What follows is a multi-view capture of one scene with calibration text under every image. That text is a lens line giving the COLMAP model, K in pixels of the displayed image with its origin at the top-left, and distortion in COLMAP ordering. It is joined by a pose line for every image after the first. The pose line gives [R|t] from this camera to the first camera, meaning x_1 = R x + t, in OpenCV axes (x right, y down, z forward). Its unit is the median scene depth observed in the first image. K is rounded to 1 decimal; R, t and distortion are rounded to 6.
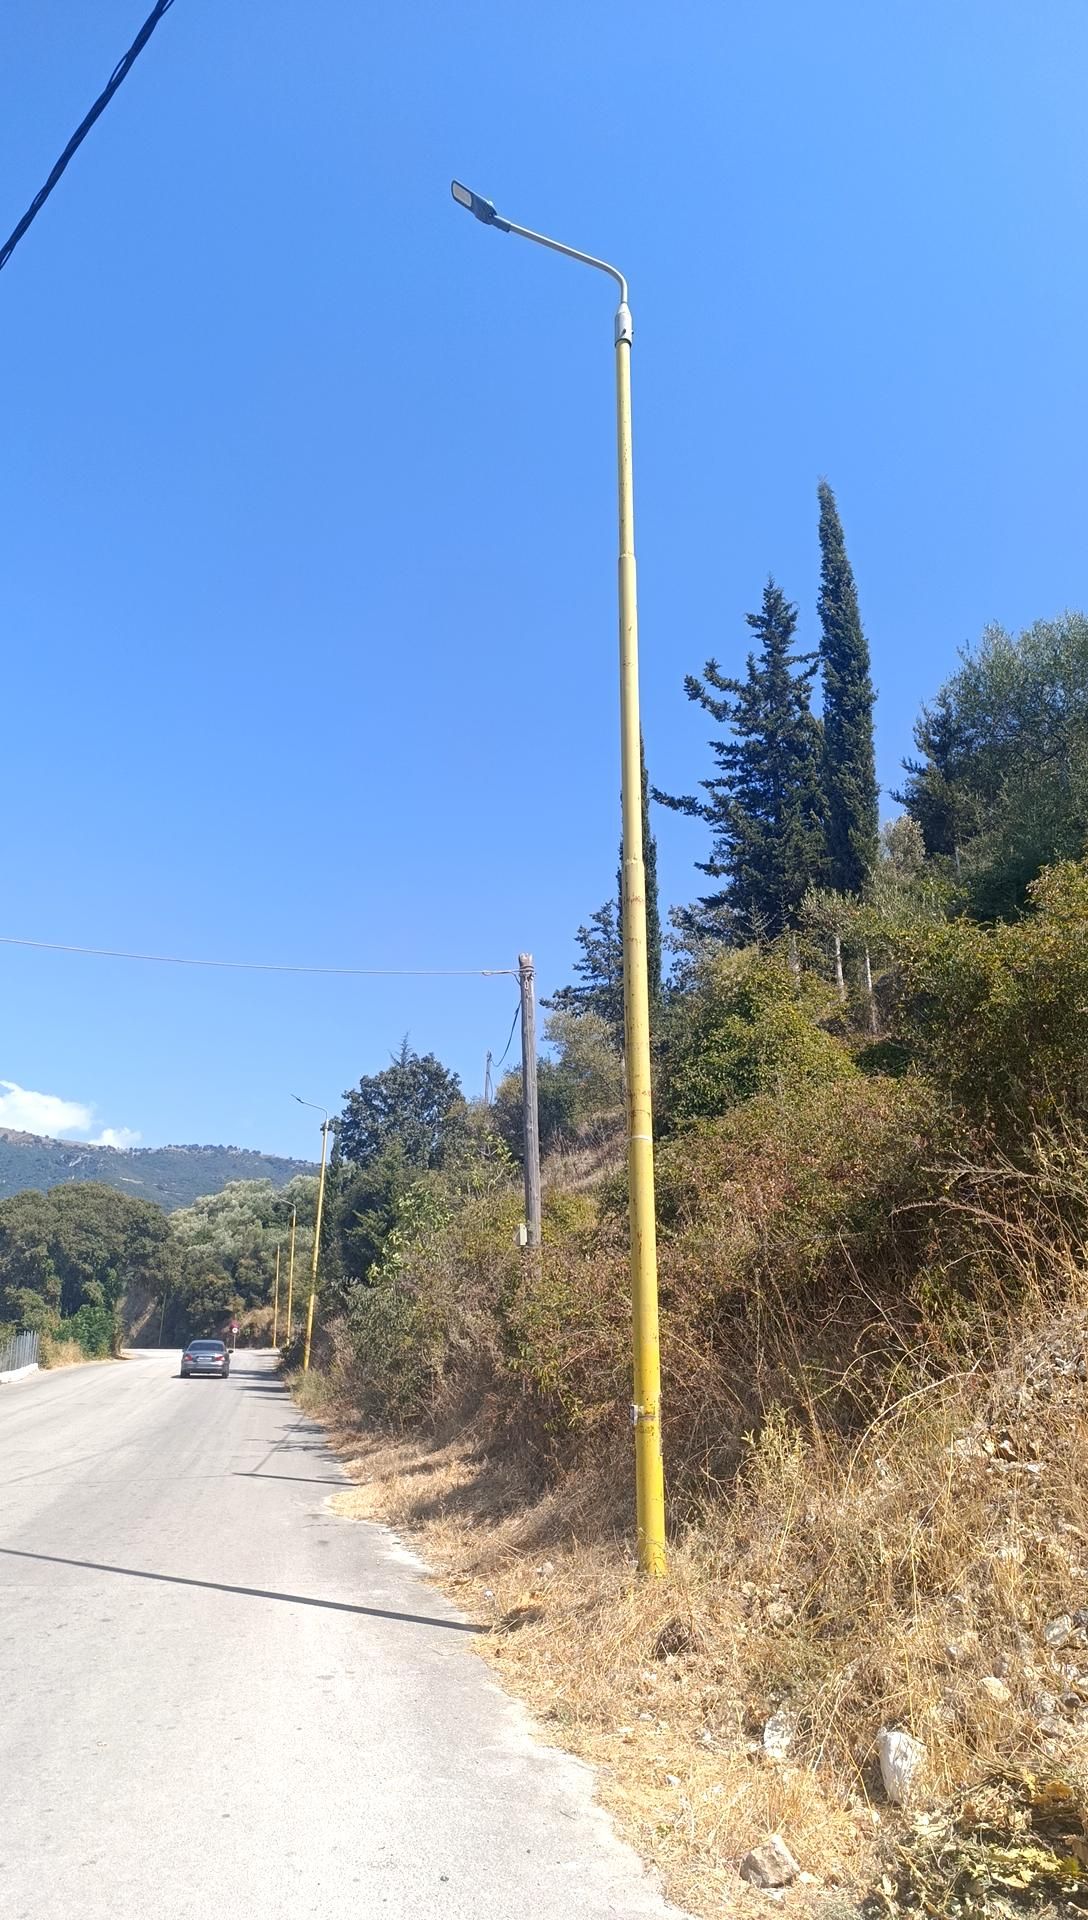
lens RADIAL K [[1330.8, 0, 542.4], [0, 1330.8, 977.0], [0, 0, 1]] dist [0.134710, -0.308861]
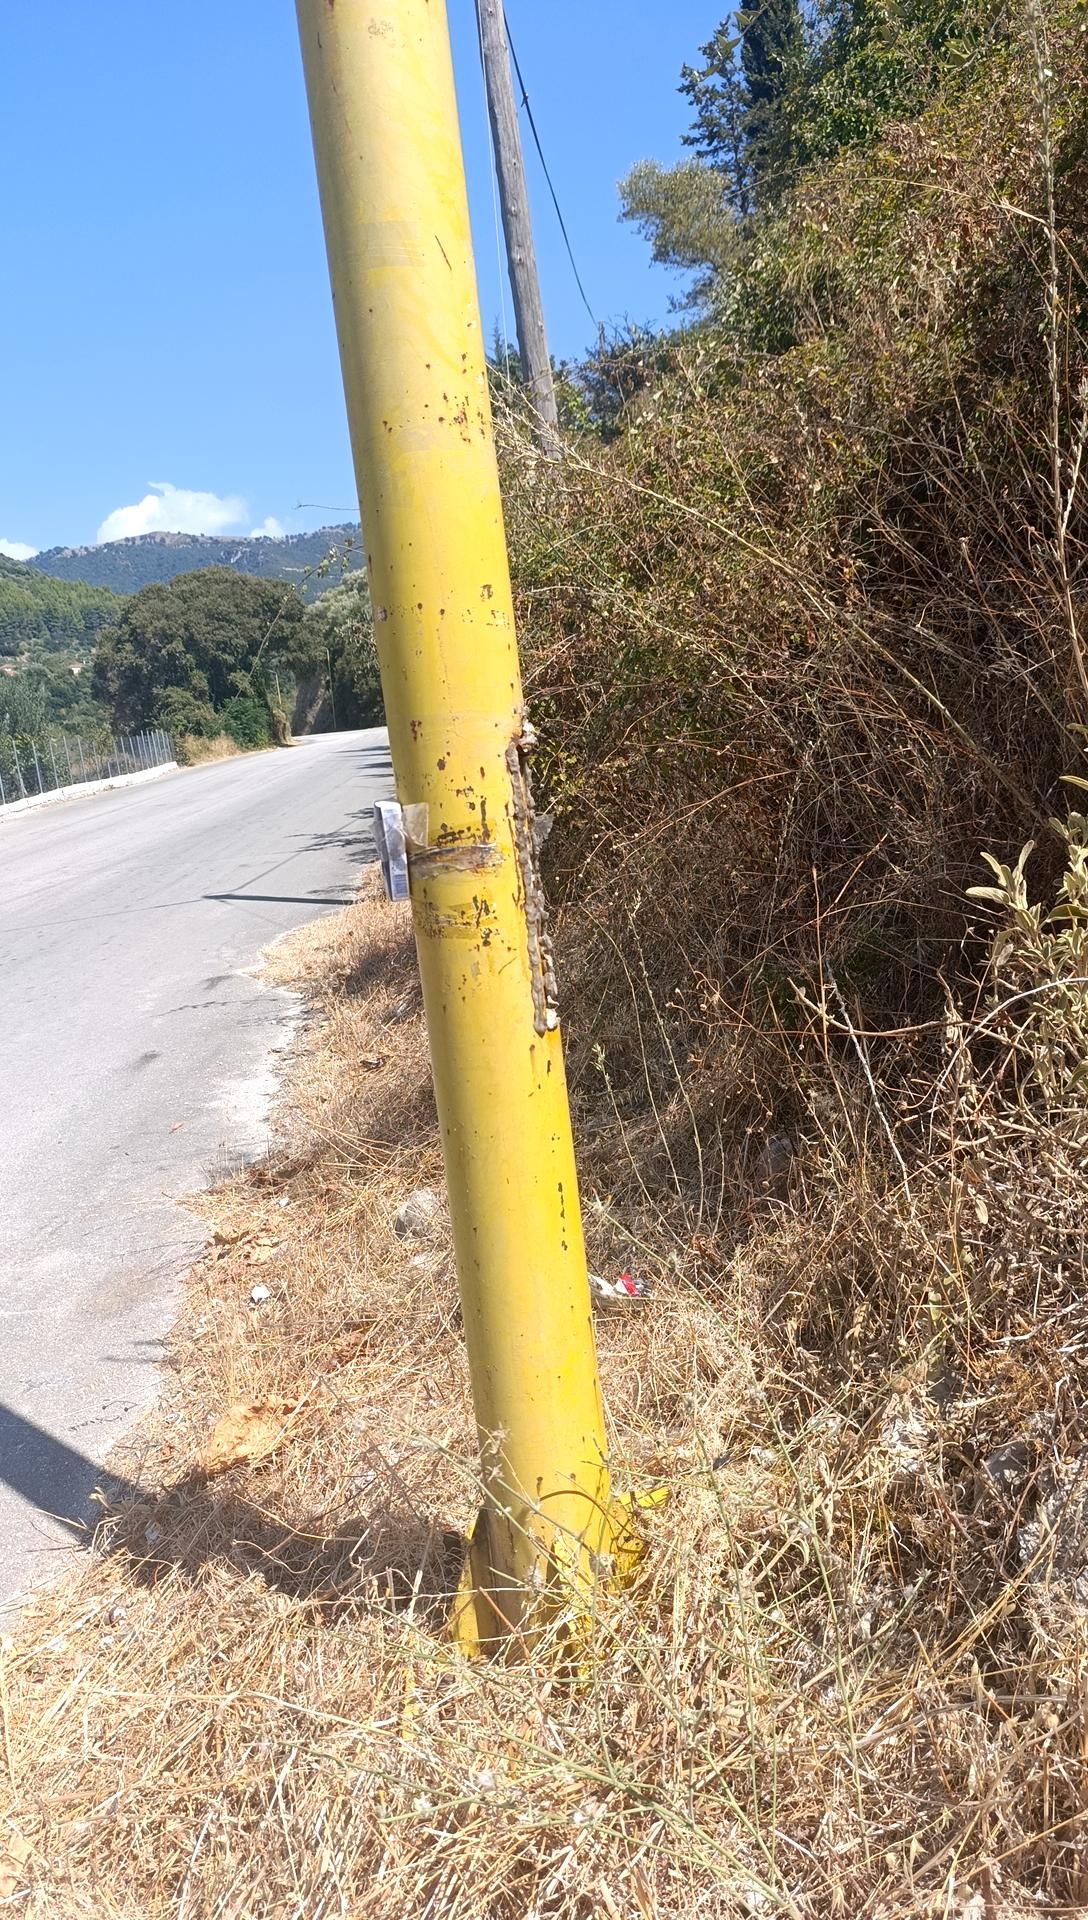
lens RADIAL K [[1333.3, 0, 544.0], [0, 1333.3, 960.0], [0, 0, 1]] dist [0.043022, -0.075102]
pose [[0.983248, -0.088686, -0.159243, 0.027011], [0.150417, 0.888232, 0.434073, 0.059138], [0.102948, -0.450754, 0.886692, 0.188188]]
